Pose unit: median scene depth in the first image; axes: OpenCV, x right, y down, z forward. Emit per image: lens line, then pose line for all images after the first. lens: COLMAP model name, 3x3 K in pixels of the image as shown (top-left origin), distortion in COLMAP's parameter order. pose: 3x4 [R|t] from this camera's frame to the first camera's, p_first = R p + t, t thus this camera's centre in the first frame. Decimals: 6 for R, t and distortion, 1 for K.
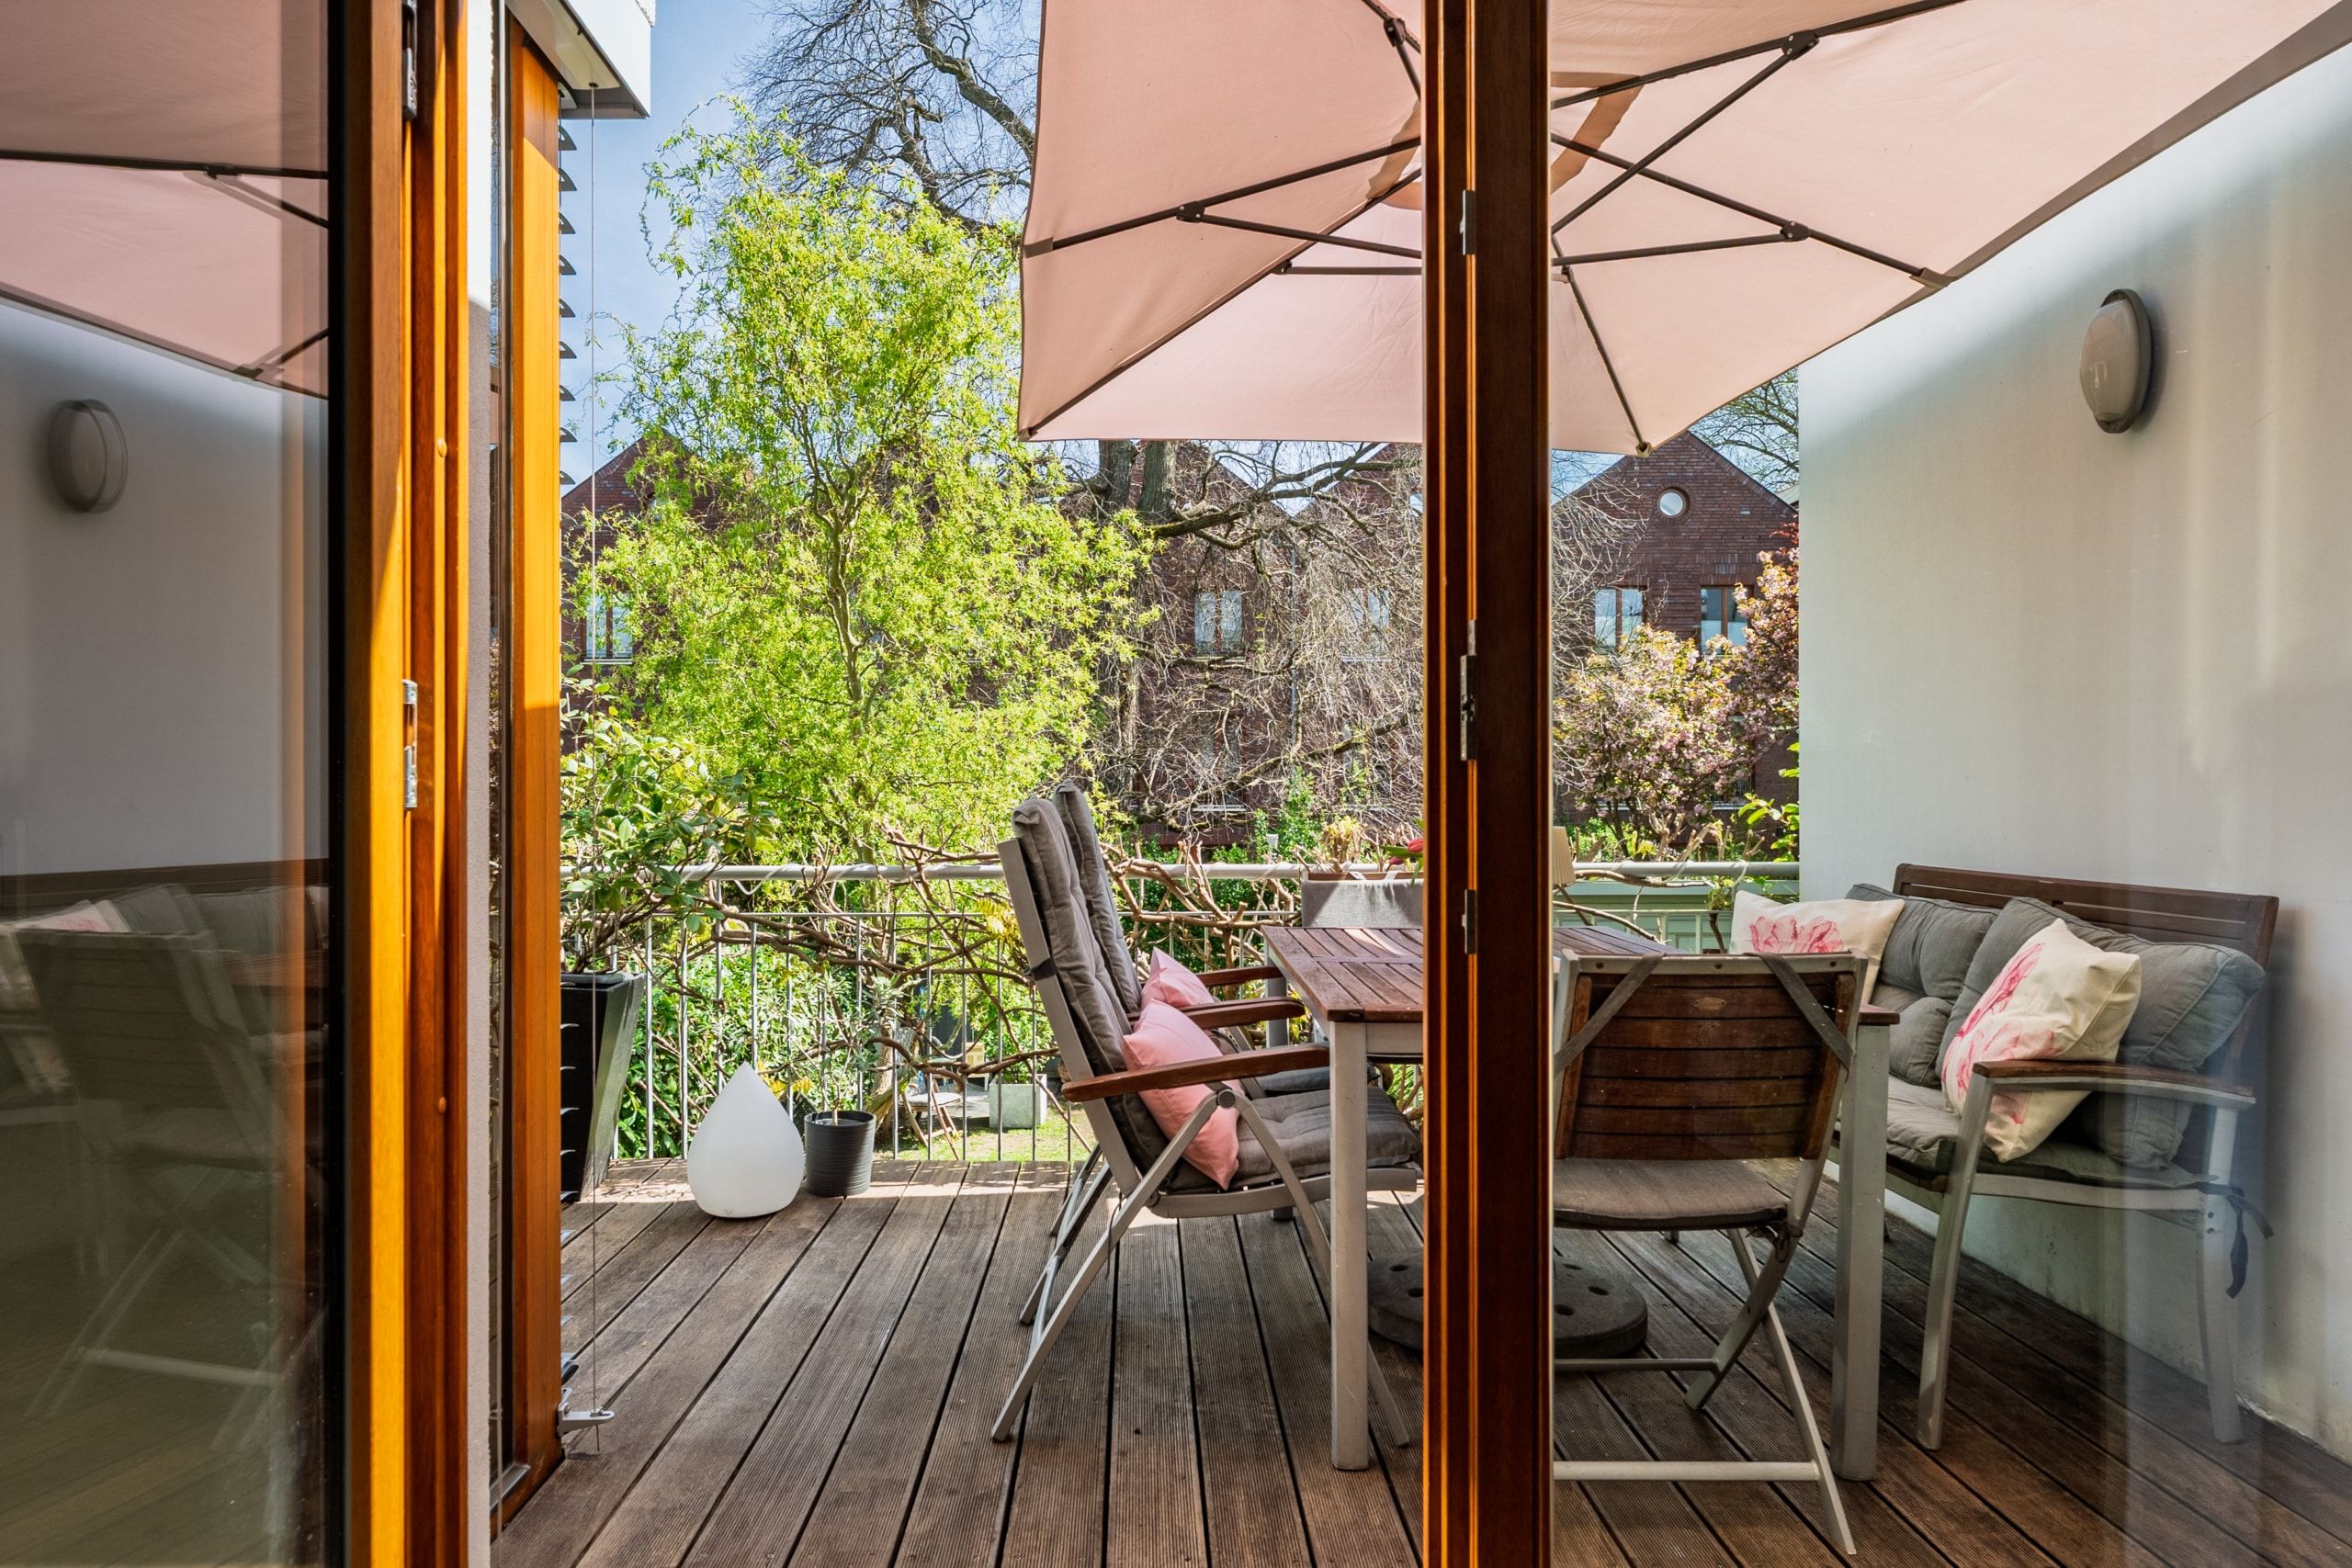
lens RADIAL K [[1590.8, 0, 1172.8], [0, 1590.8, 819.1], [0, 0, 1]] dist [0.000415, 0.000076]
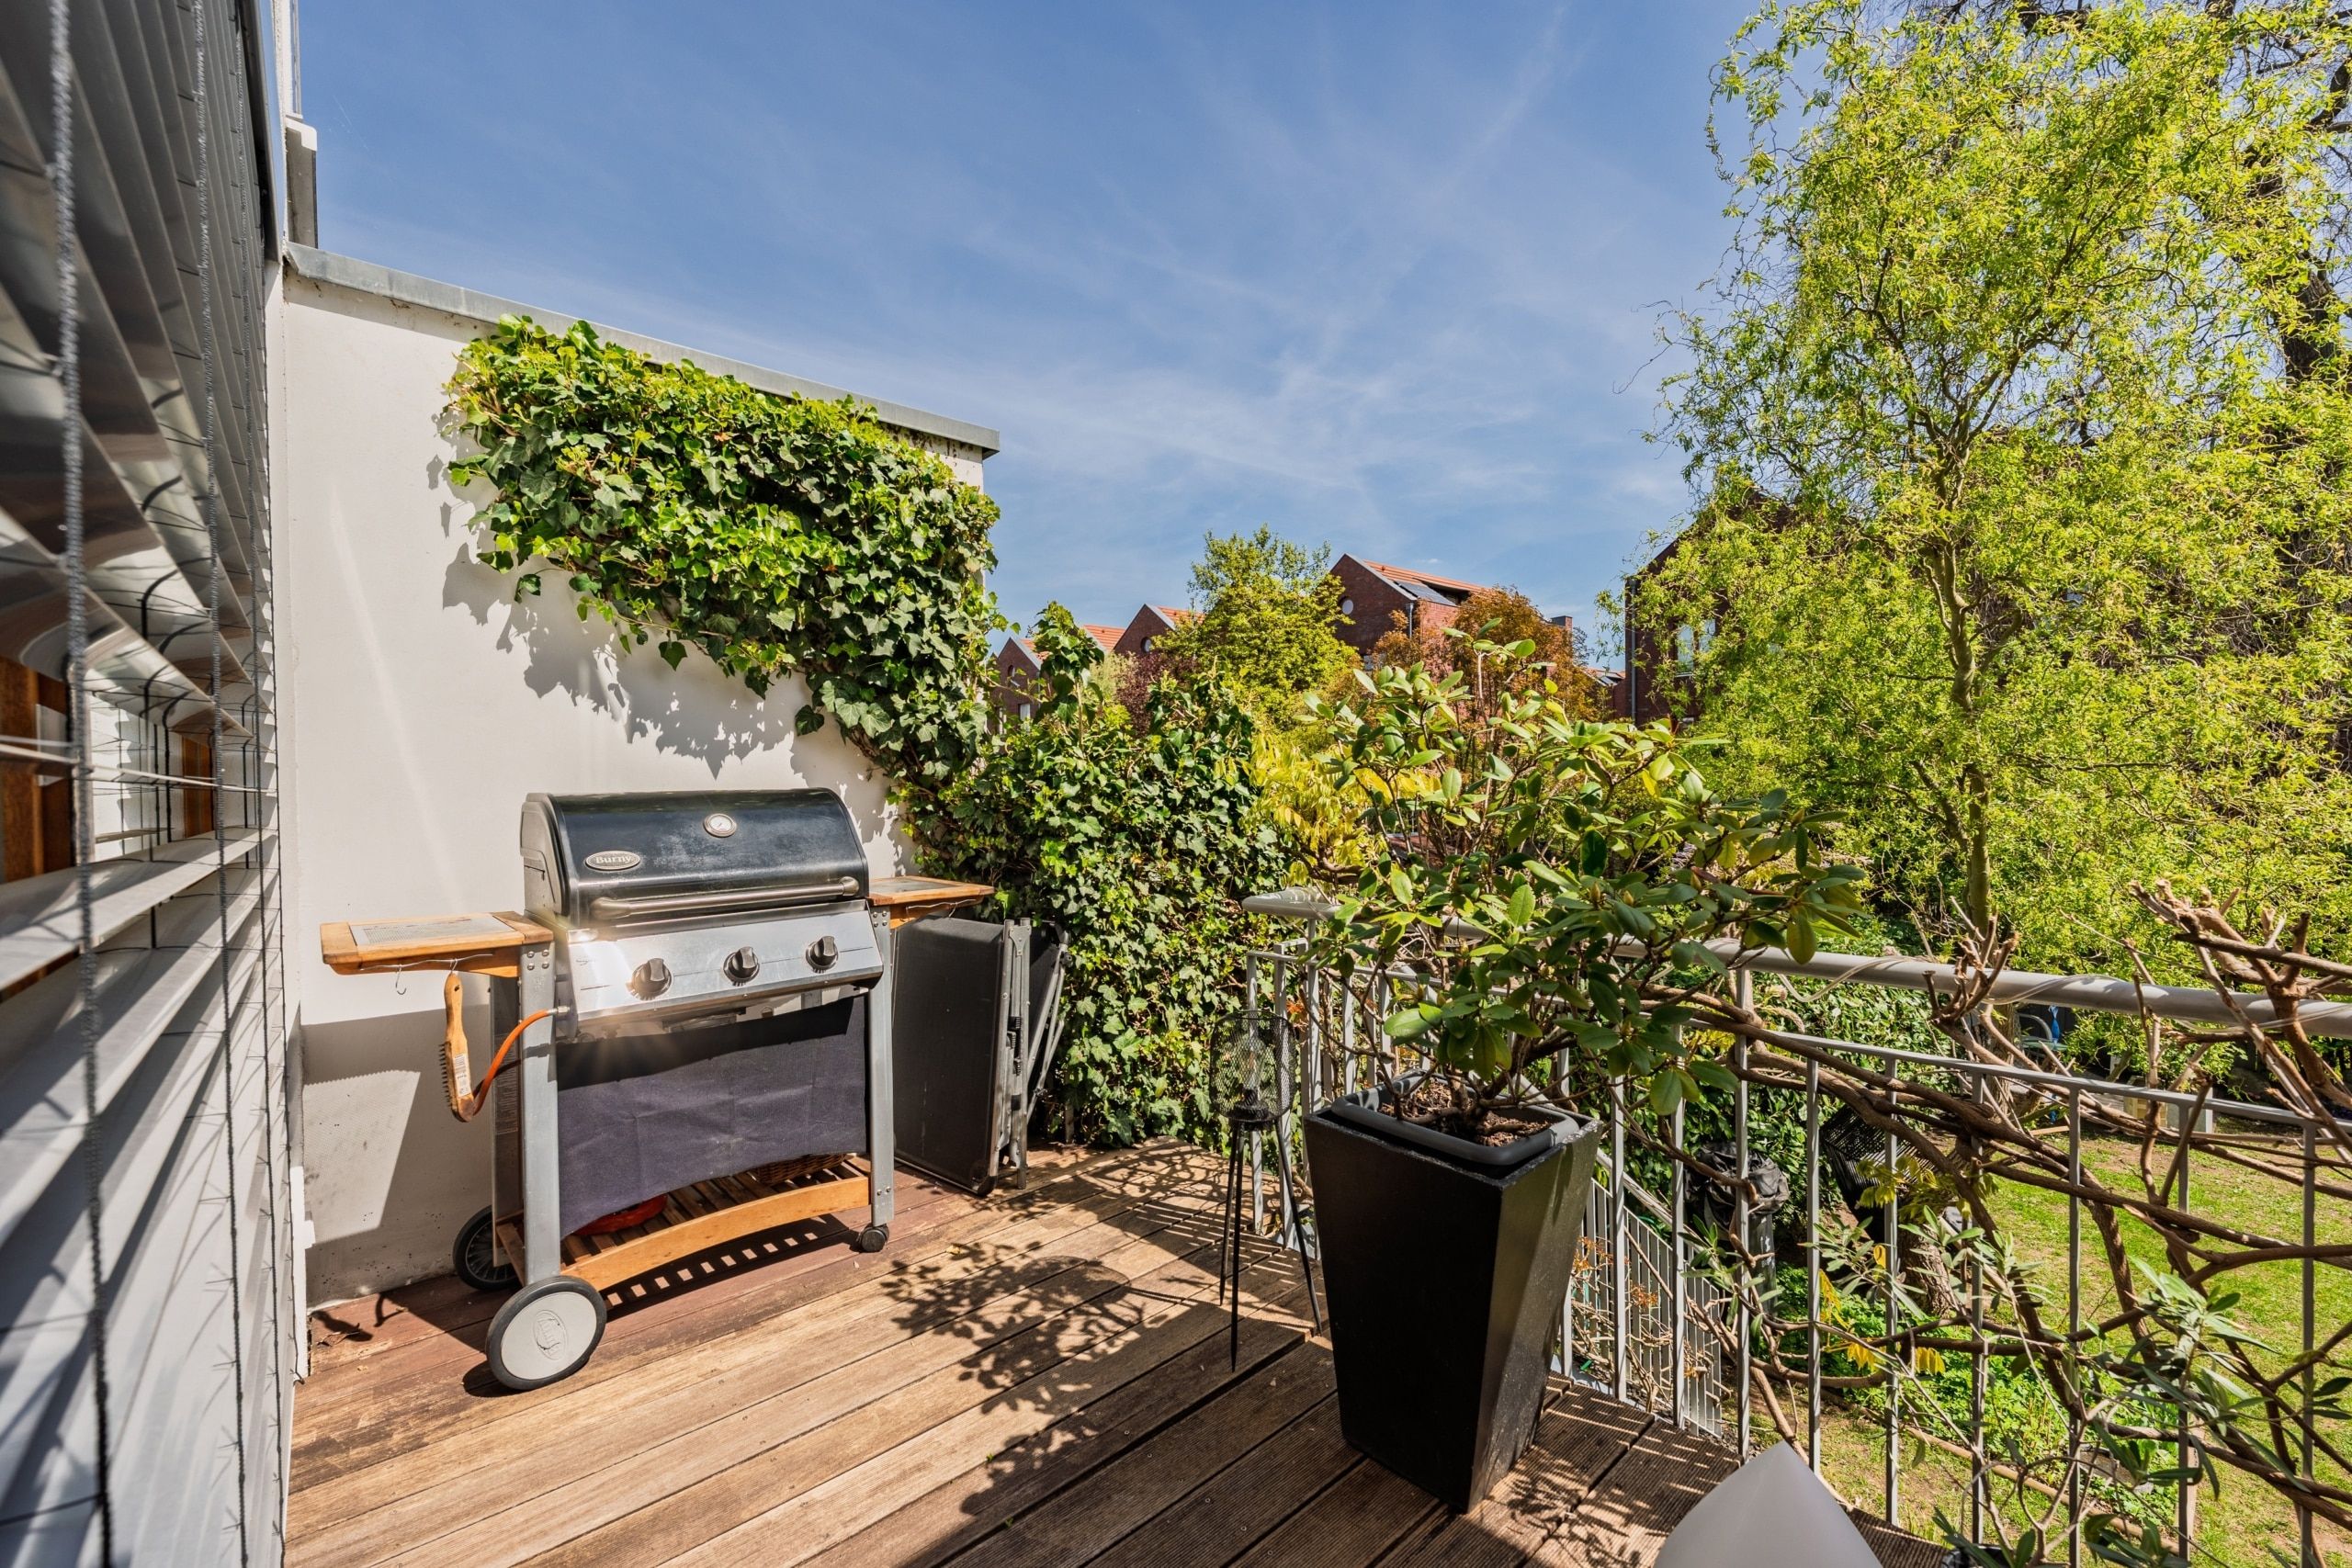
lens RADIAL K [[945.4, 0, 1171.2], [0, 945.4, 811.3], [0, 0, 1]] dist [0.001185, 0.000031]
pose [[0.649203, 0.012767, -0.760508, -0.097475], [0.008213, 0.999683, 0.023793, -0.016947], [0.760571, -0.021692, 0.648892, 0.378607]]
